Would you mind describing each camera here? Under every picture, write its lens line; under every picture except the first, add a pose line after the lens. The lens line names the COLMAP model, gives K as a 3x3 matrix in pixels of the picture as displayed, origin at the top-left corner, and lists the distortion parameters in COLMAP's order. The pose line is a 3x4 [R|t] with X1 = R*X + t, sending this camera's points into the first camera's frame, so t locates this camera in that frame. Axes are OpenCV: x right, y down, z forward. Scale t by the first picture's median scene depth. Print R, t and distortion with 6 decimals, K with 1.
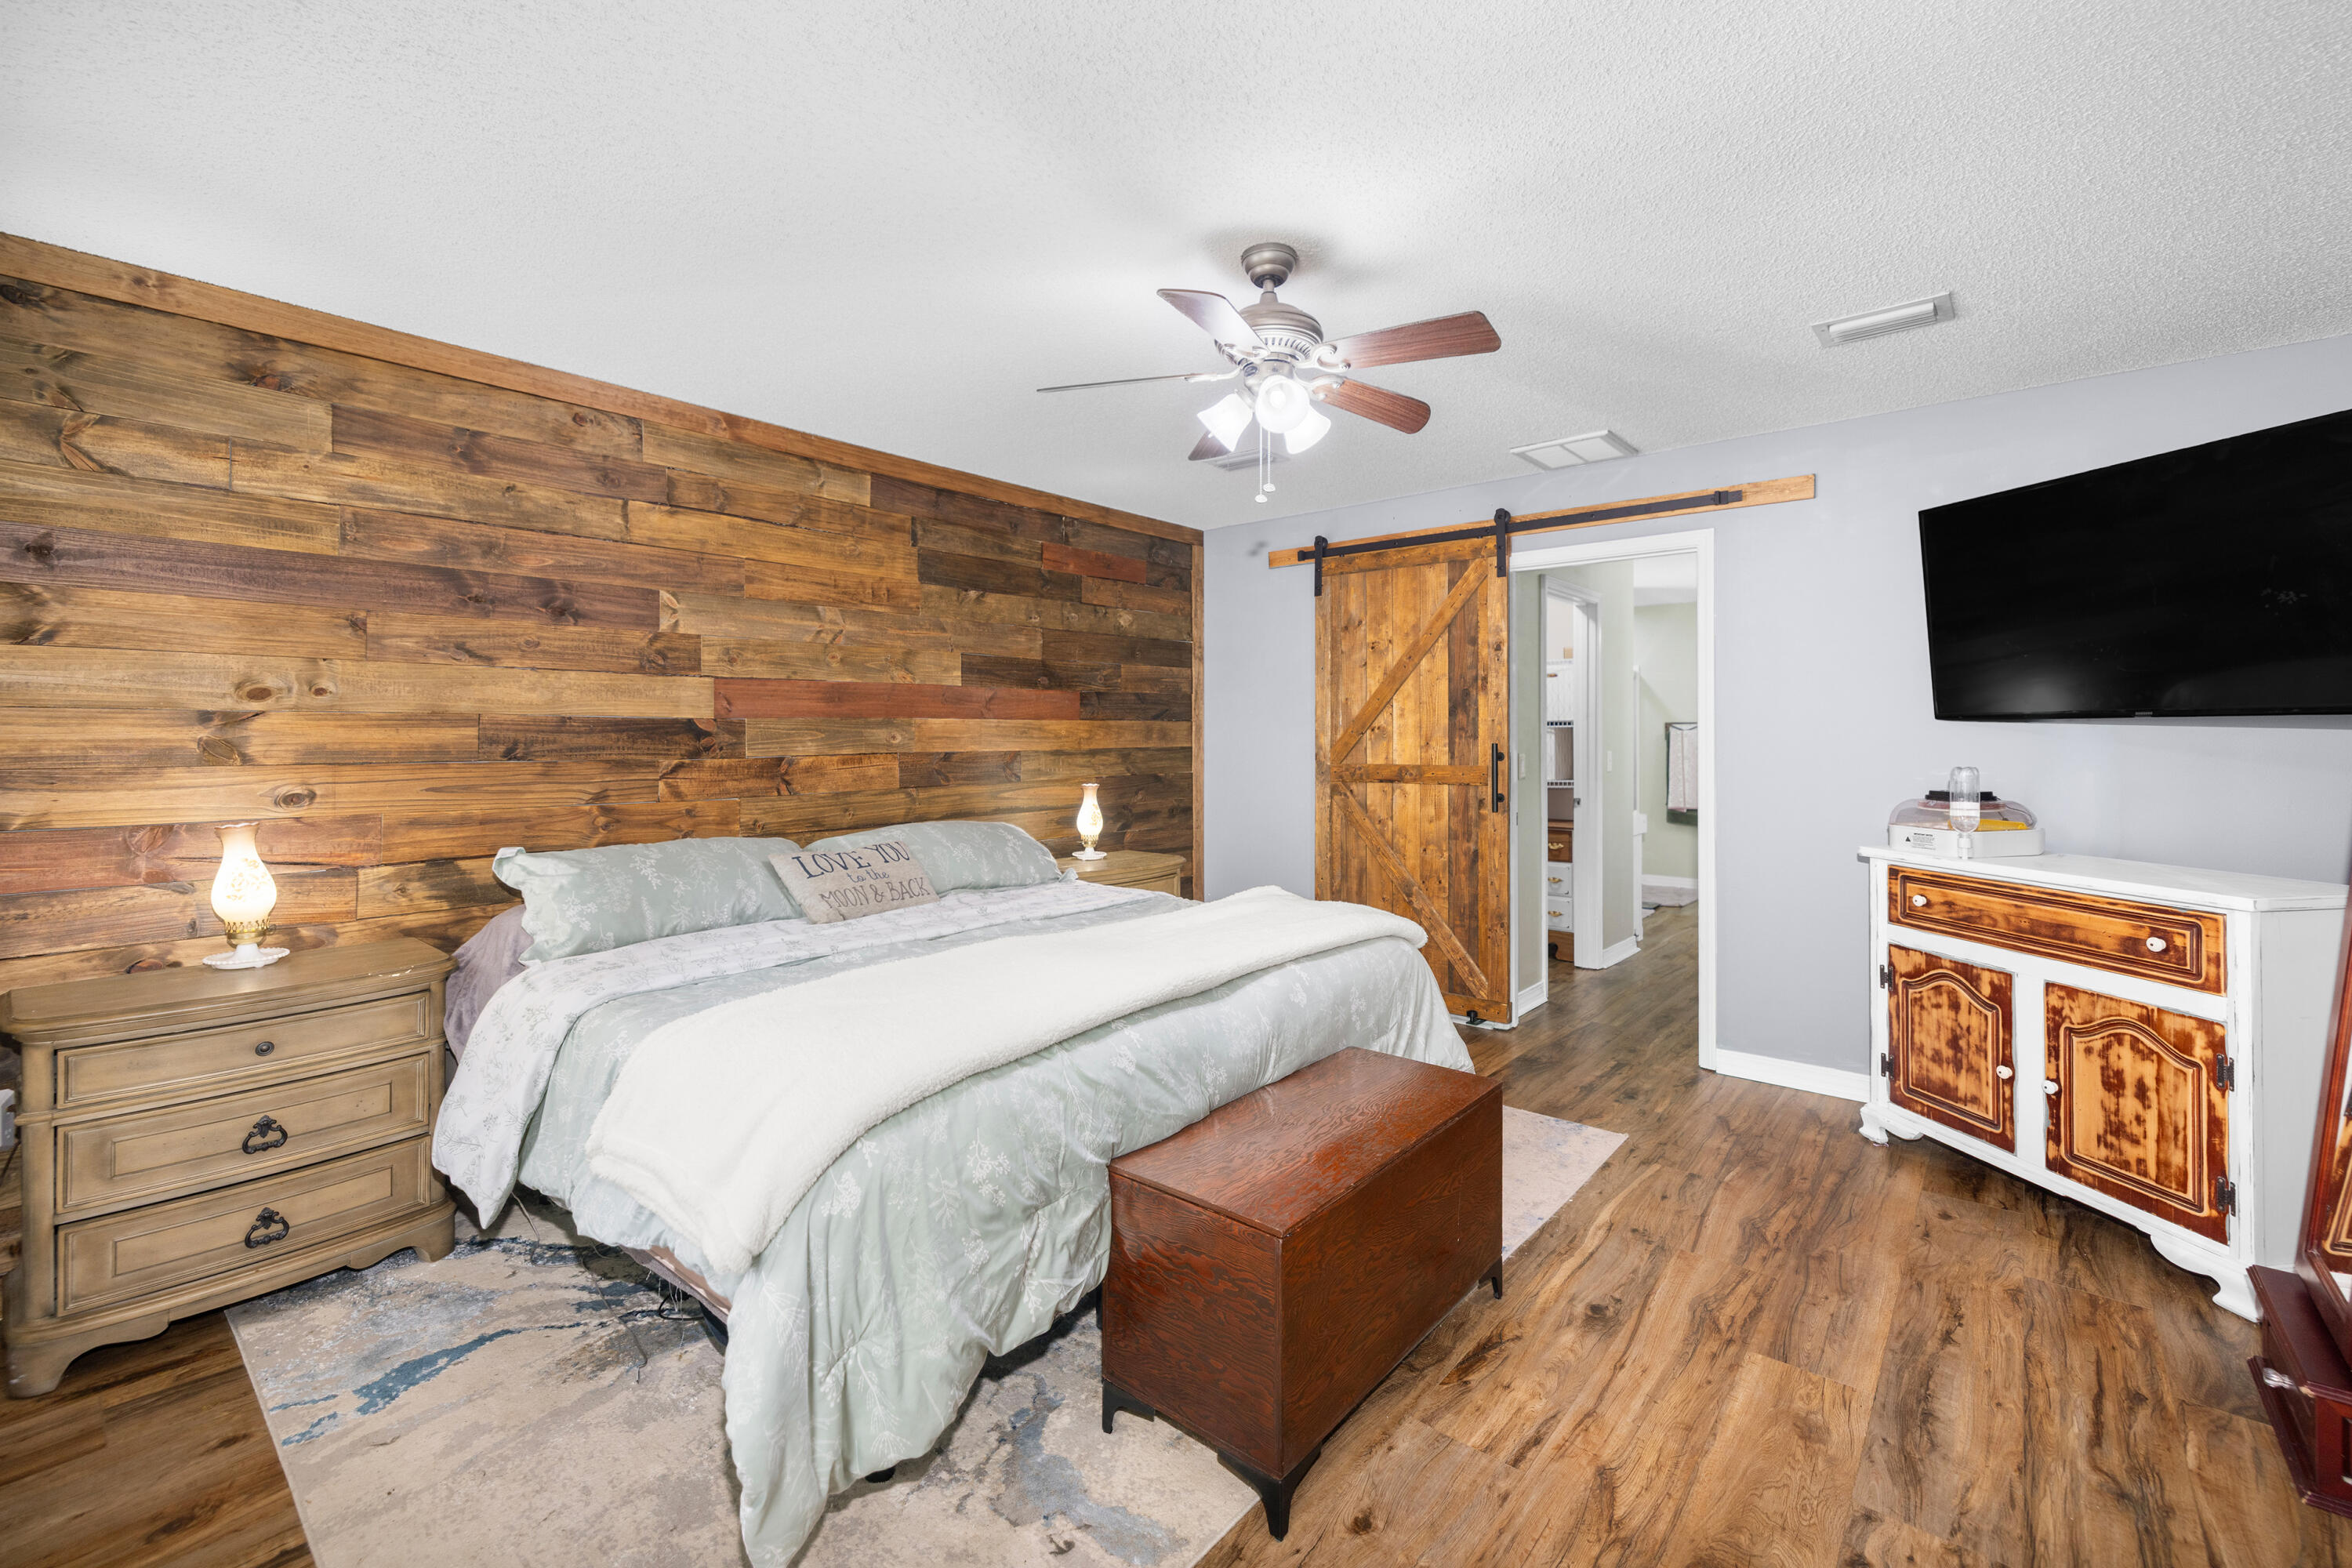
lens RADIAL K [[1001.2, 0, 1178.6], [0, 1001.2, 734.7], [0, 0, 1]] dist [-0.000362, -0.000061]
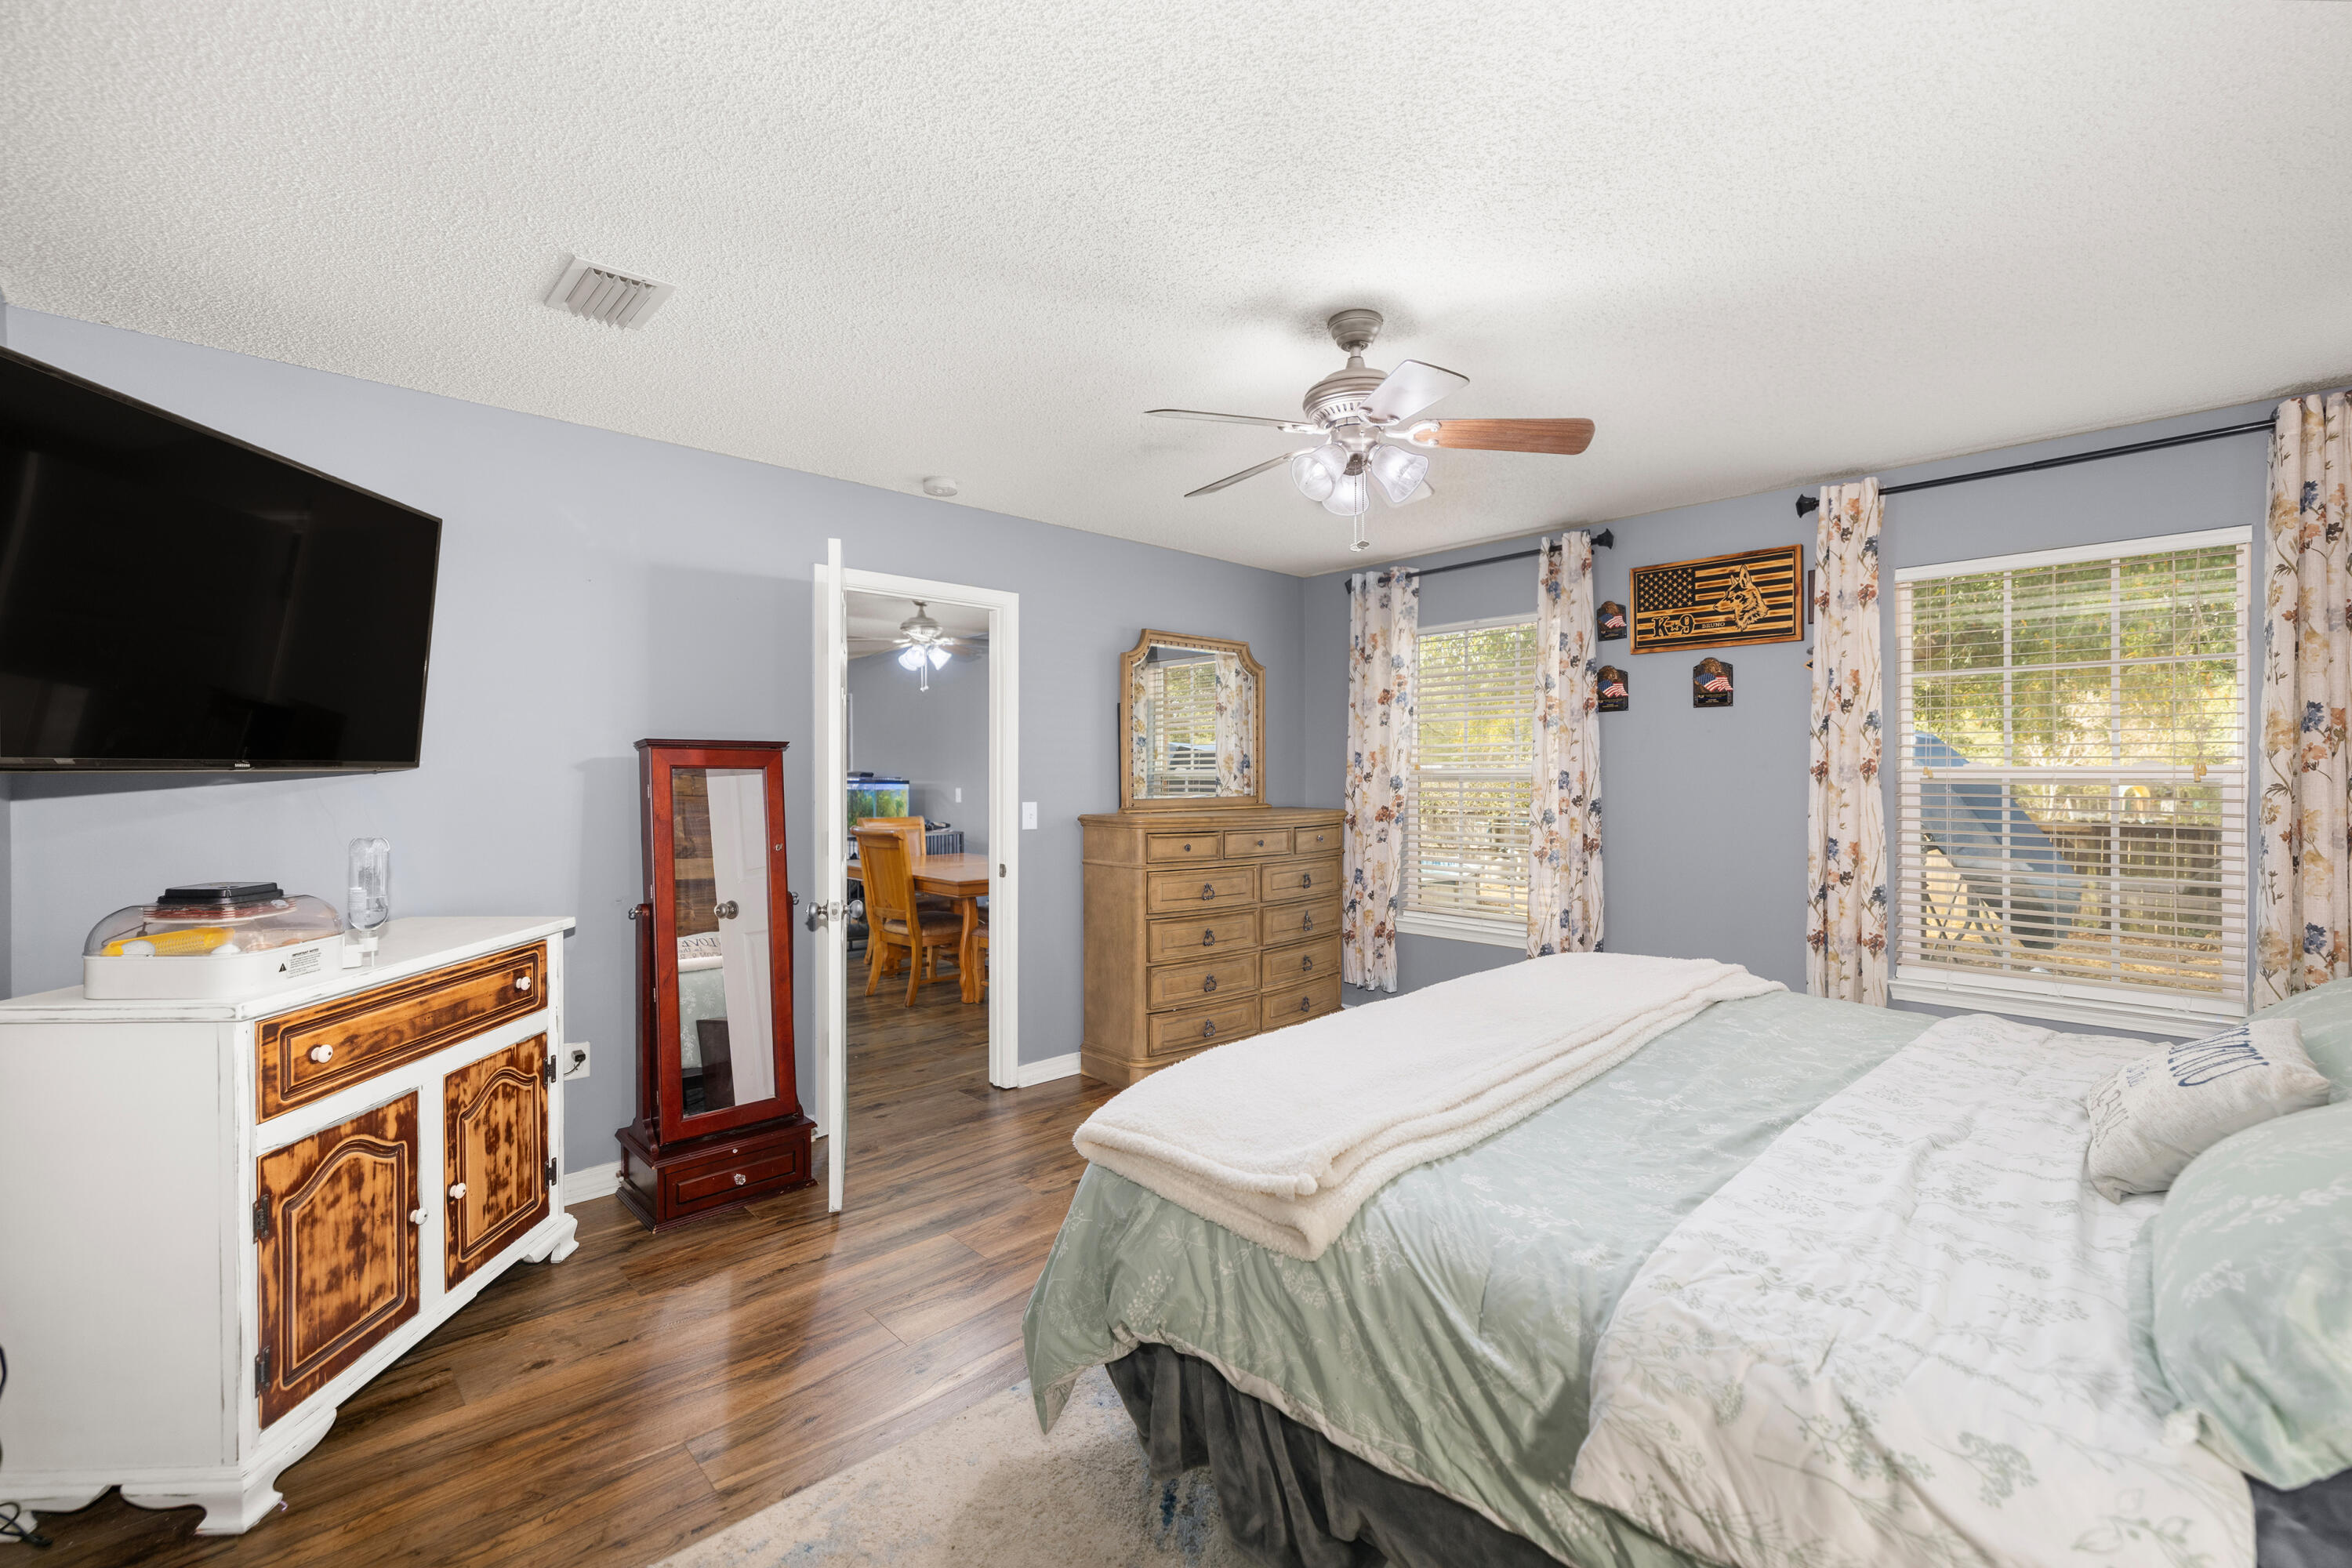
lens RADIAL K [[988.5, 0, 1177.4], [0, 988.5, 758.6], [0, 0, 1]] dist [0.000412, -0.000016]
pose [[-0.993636, 0.004504, 0.112545, 0.093675], [0.003098, 0.999915, -0.012673, -0.009963], [-0.112592, -0.012243, -0.993566, 1.182717]]
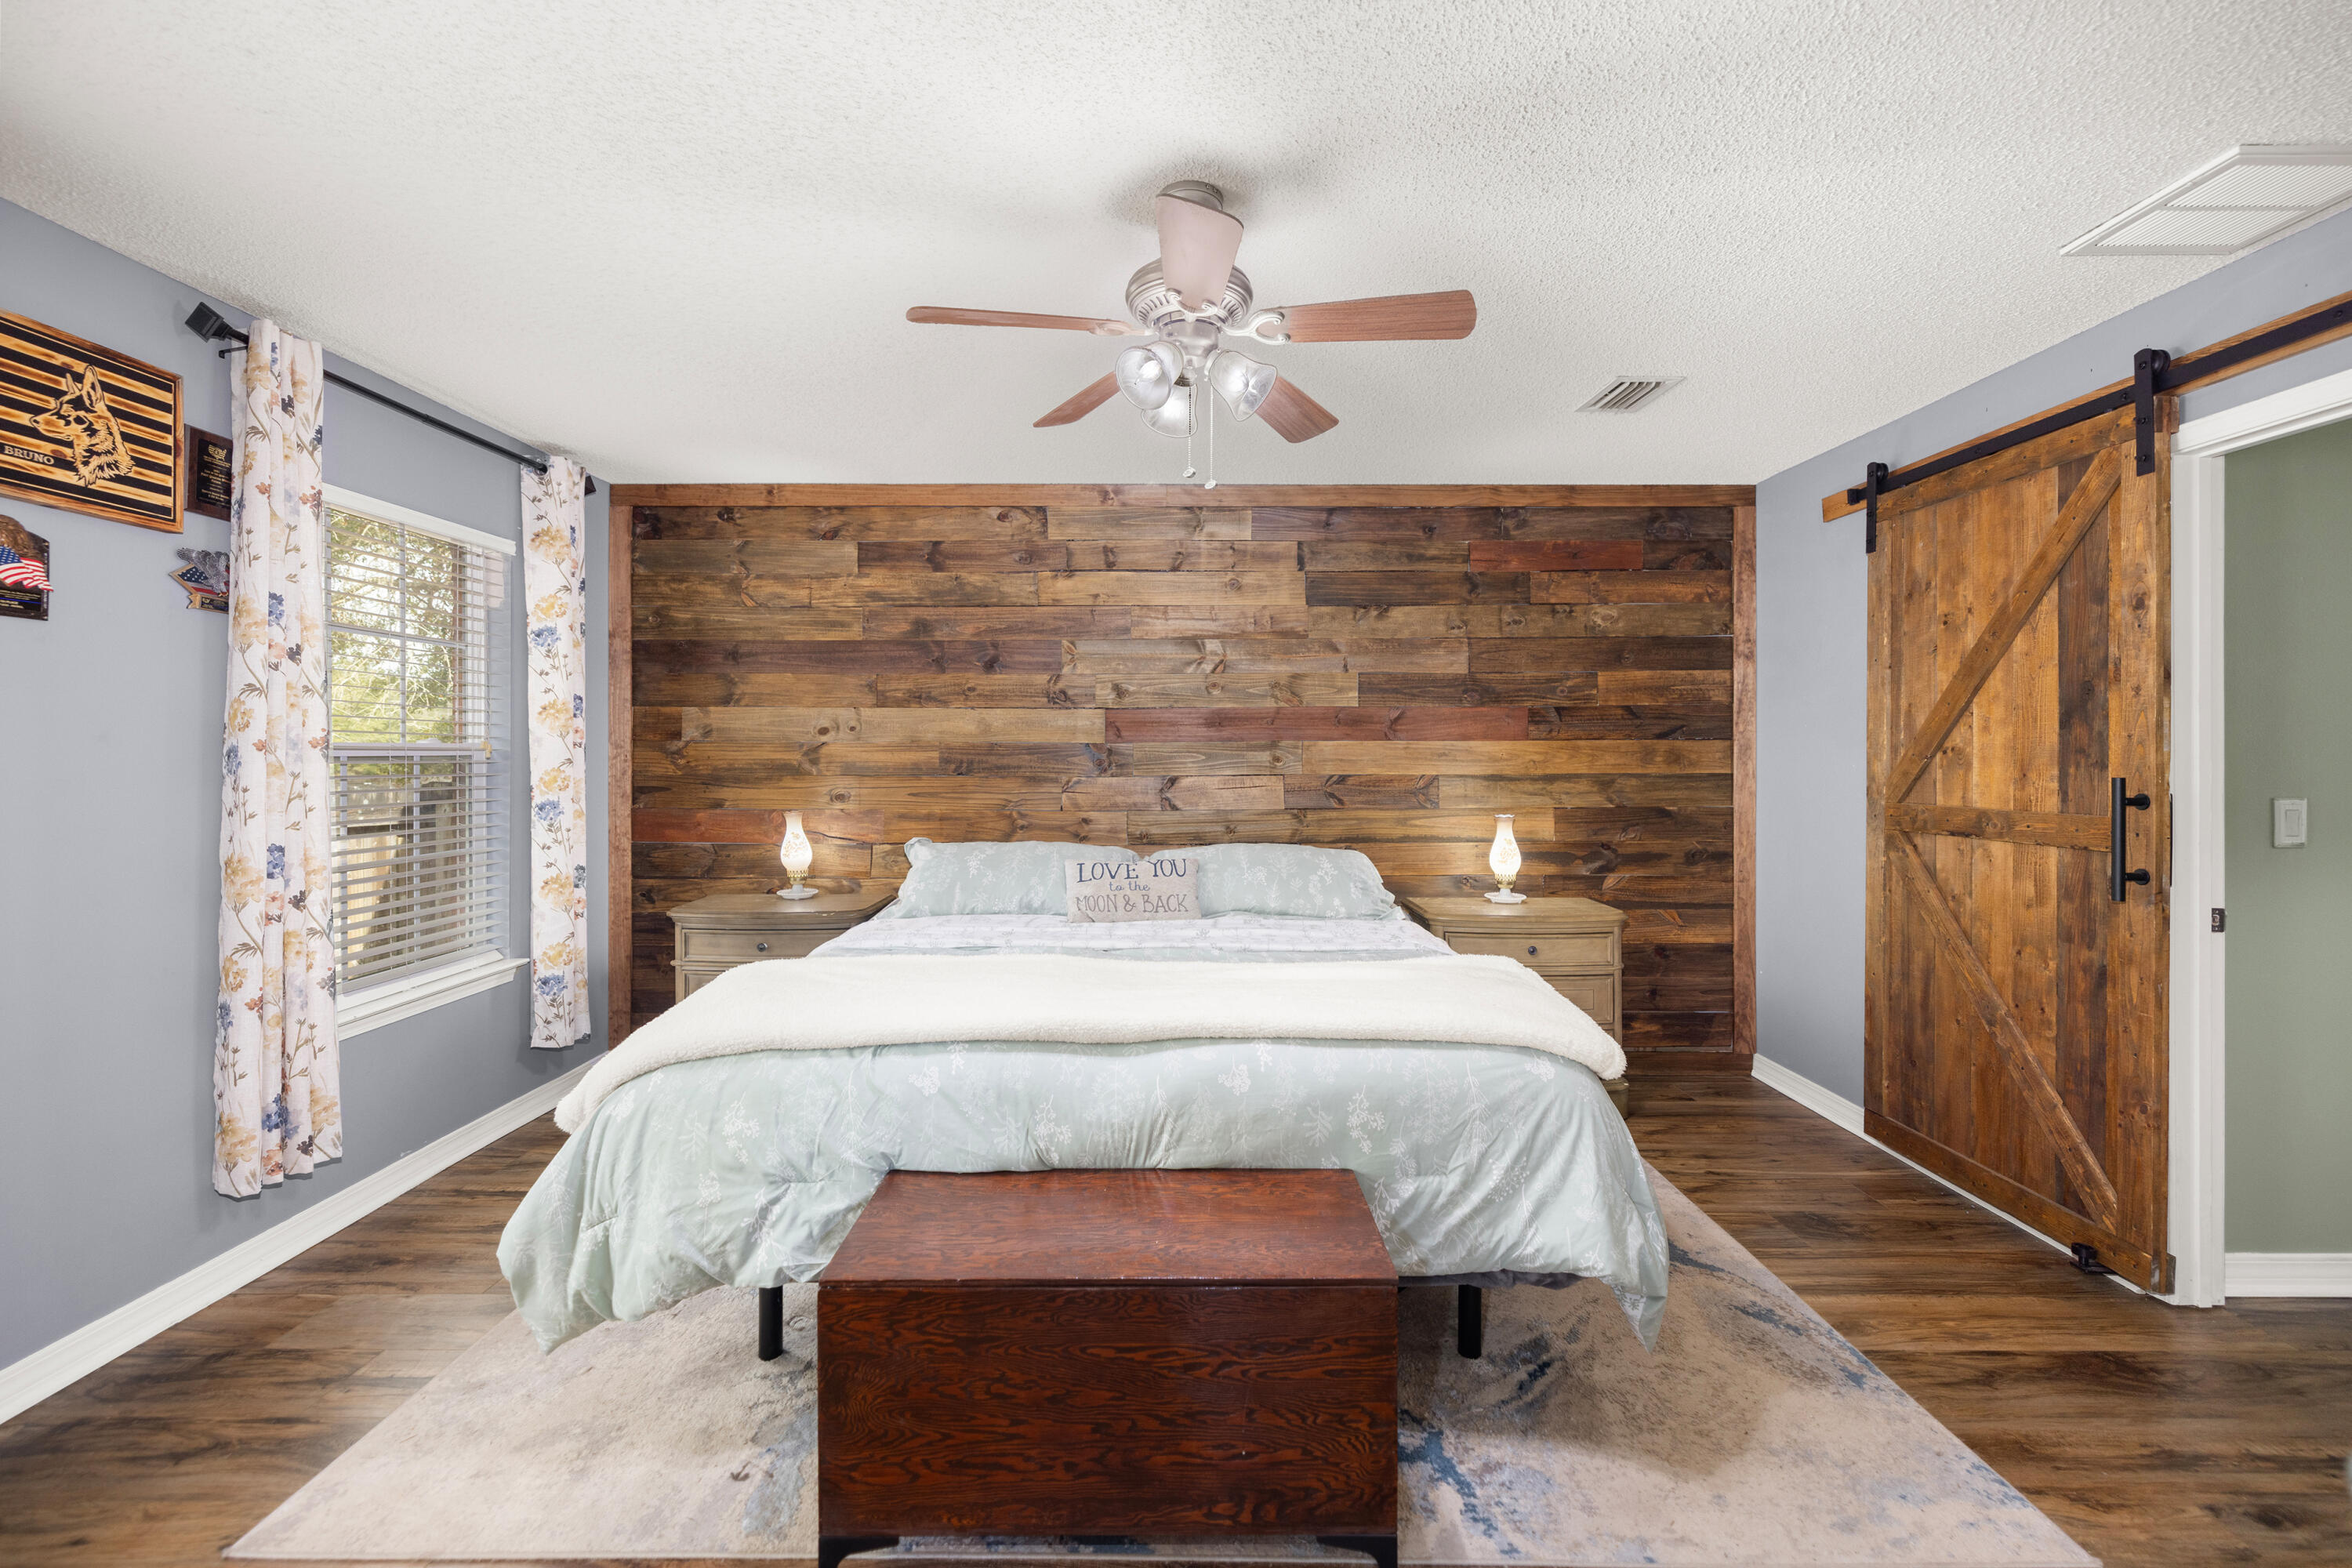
lens RADIAL K [[988.5, 0, 1177.4], [0, 988.5, 758.6], [0, 0, 1]] dist [0.000412, -0.000016]
pose [[0.643166, 0.006342, -0.765701, 0.426768], [-0.001298, 0.999973, 0.007192, -0.005545], [0.765726, -0.003631, 0.643157, 0.265112]]
